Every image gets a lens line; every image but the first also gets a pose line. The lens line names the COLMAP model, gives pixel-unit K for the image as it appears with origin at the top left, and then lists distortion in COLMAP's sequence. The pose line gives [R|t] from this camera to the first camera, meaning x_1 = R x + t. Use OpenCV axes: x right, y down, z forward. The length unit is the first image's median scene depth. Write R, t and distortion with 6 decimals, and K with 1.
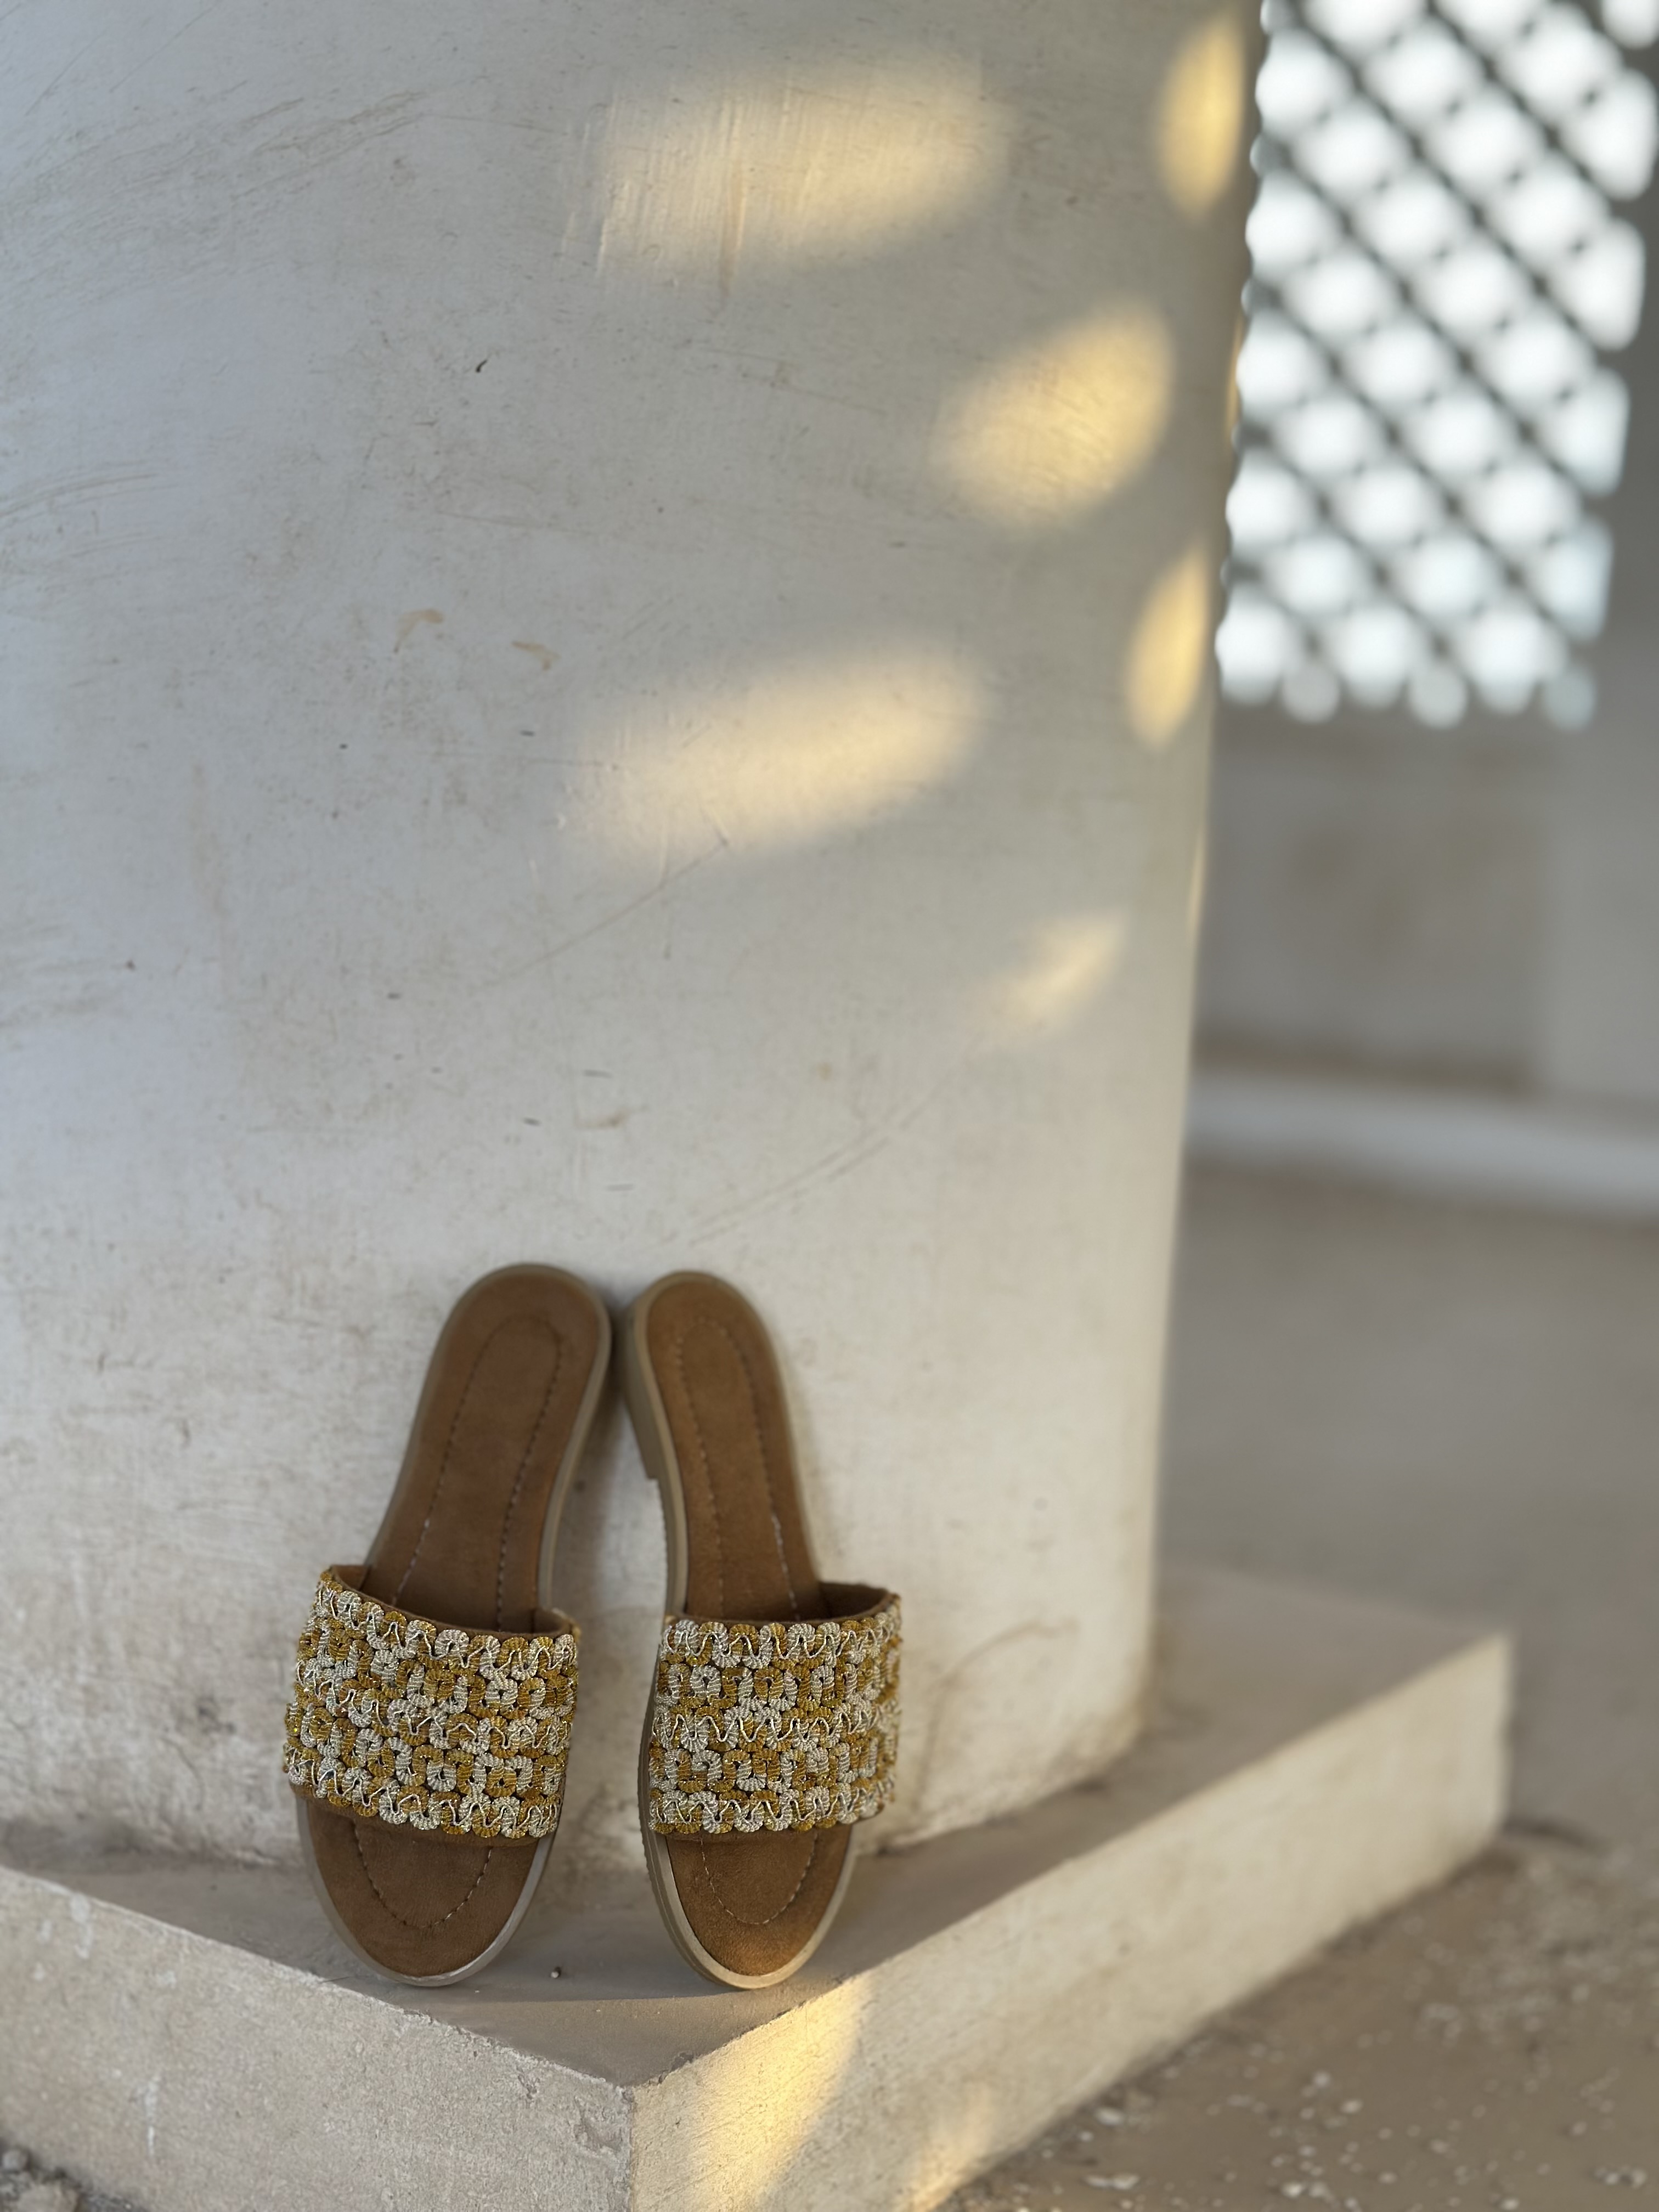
lens RADIAL K [[3093.8, 0, 805.6], [0, 3093.8, 1109.8], [0, 0, 1]] dist [0.116581, 0.000000]
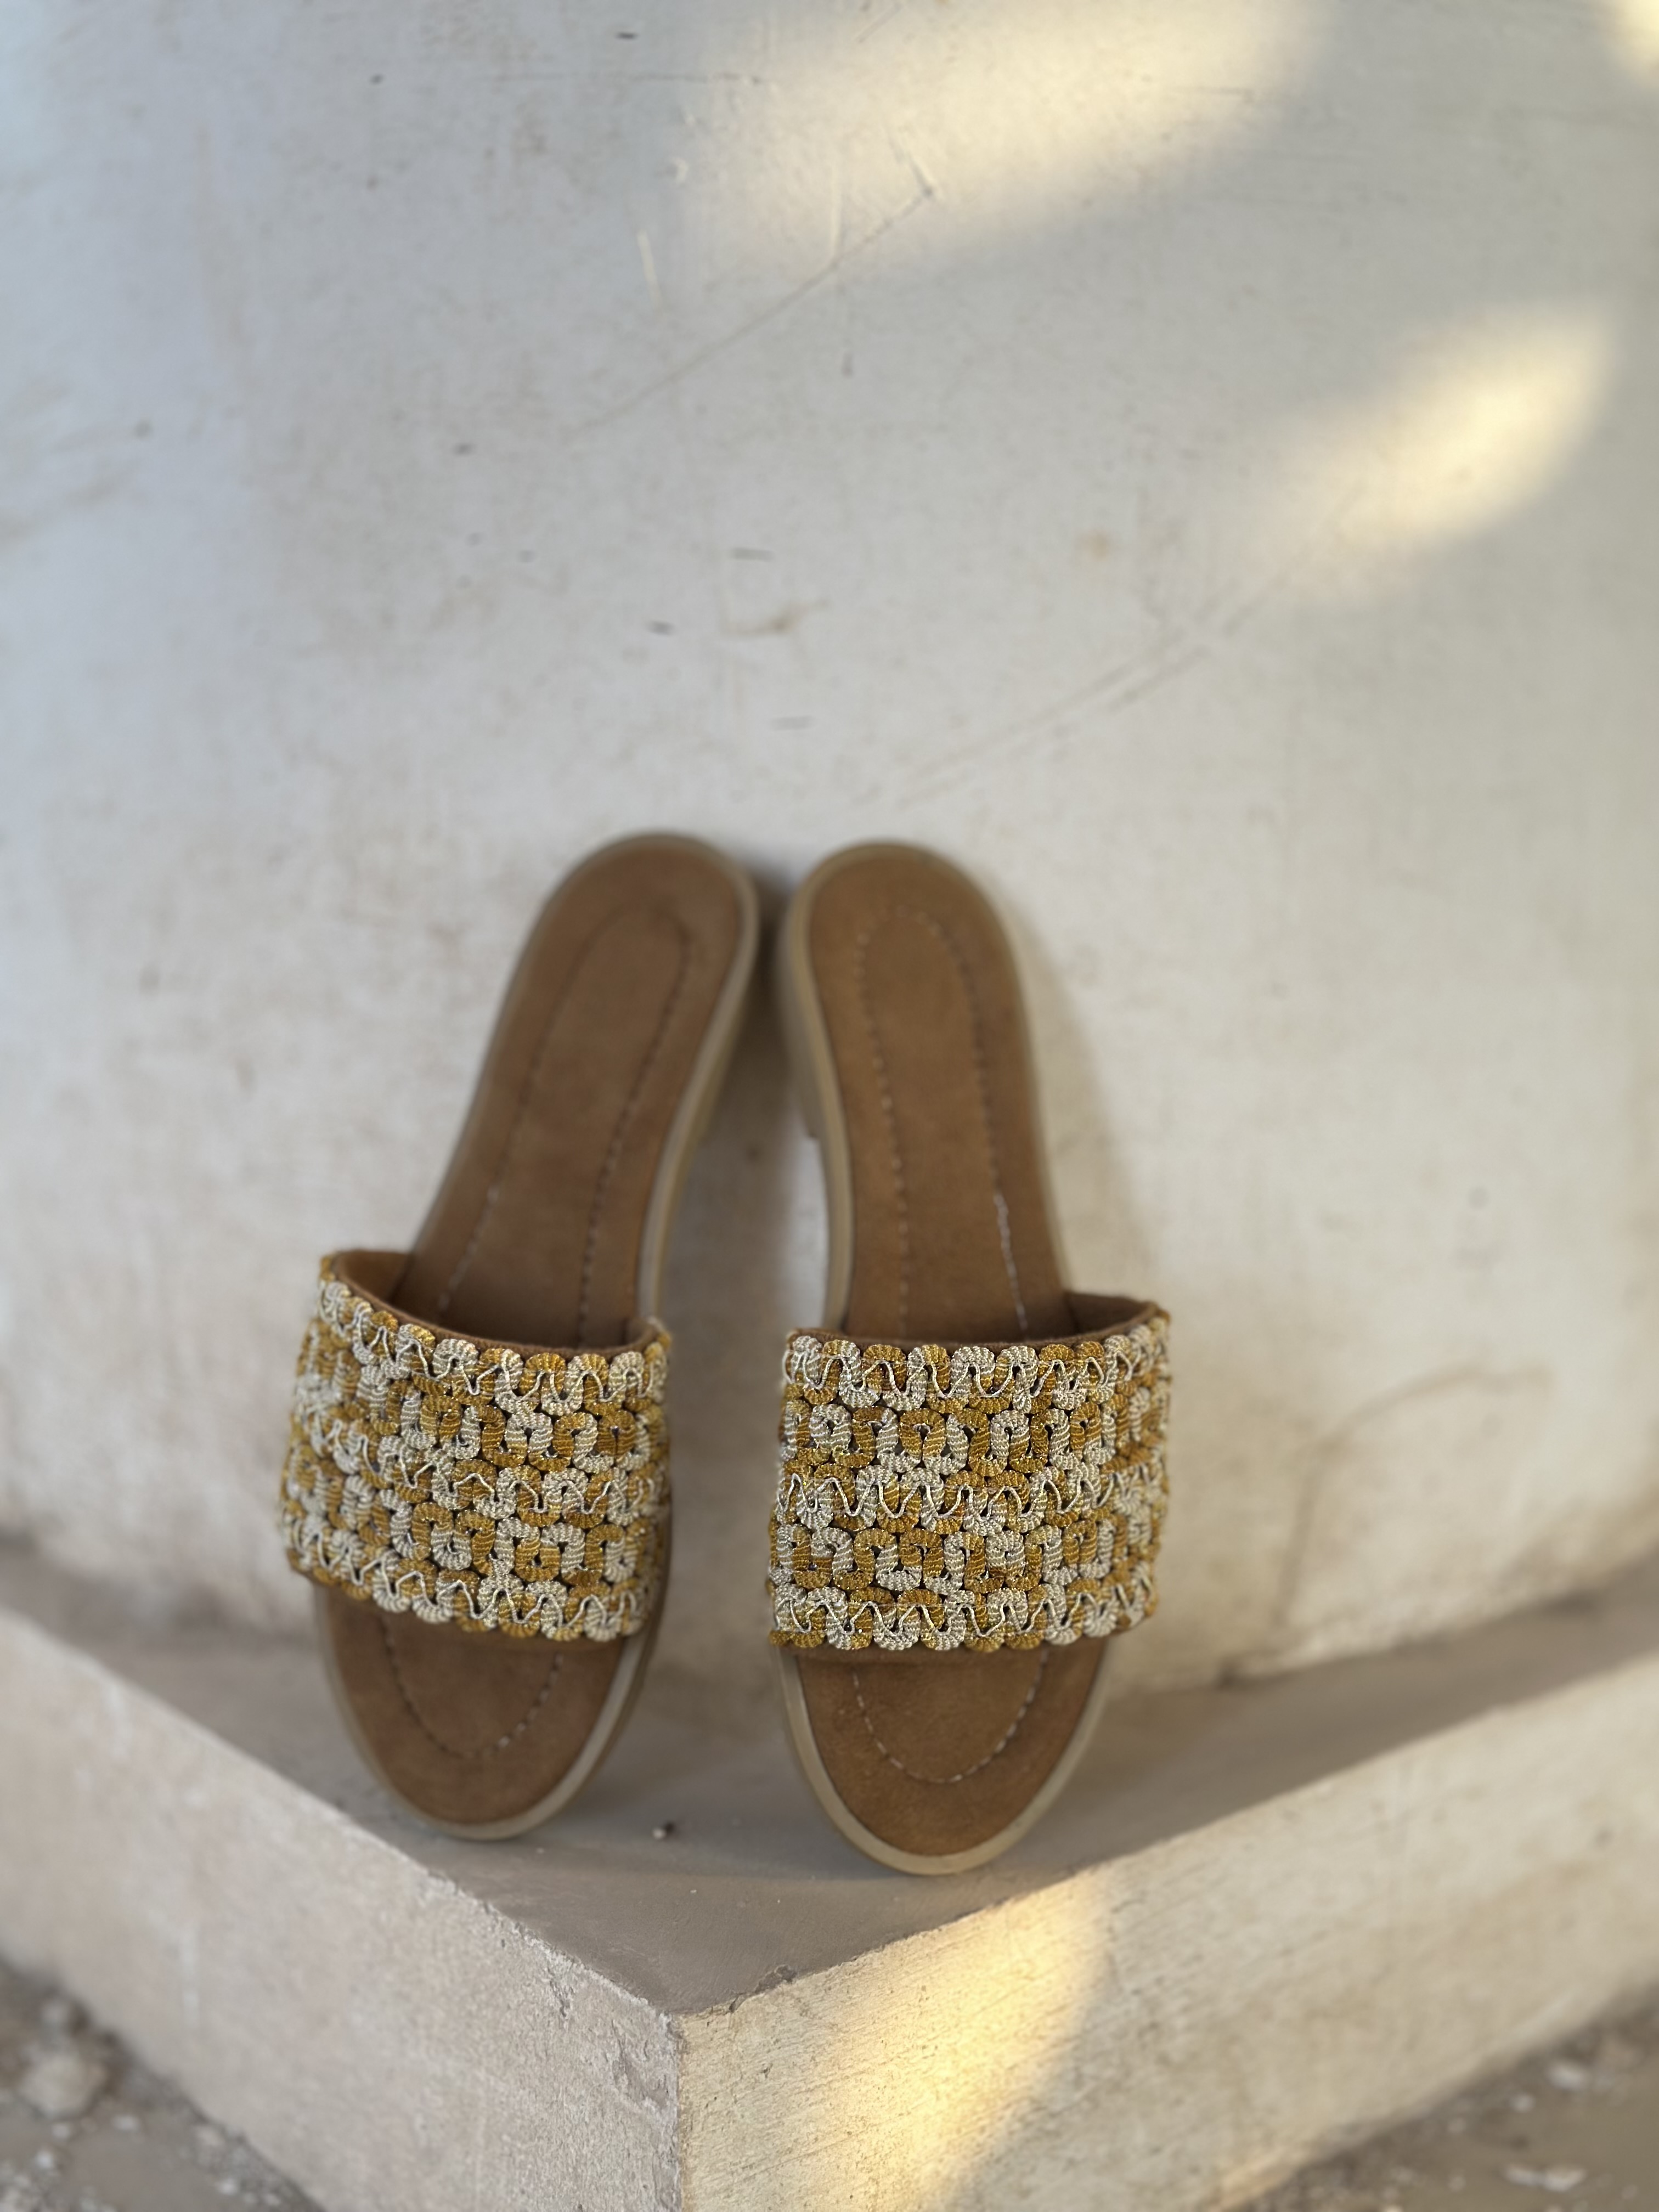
lens RADIAL K [[3093.8, 0, 821.1], [0, 3093.8, 1111.4], [0, 0, 1]] dist [0.116581, 0.000000]
pose [[0.963853, 0.005227, -0.266385, 0.131838], [0.014379, 0.997330, 0.071596, 0.062607], [0.266048, -0.072838, 0.961204, 0.331855]]
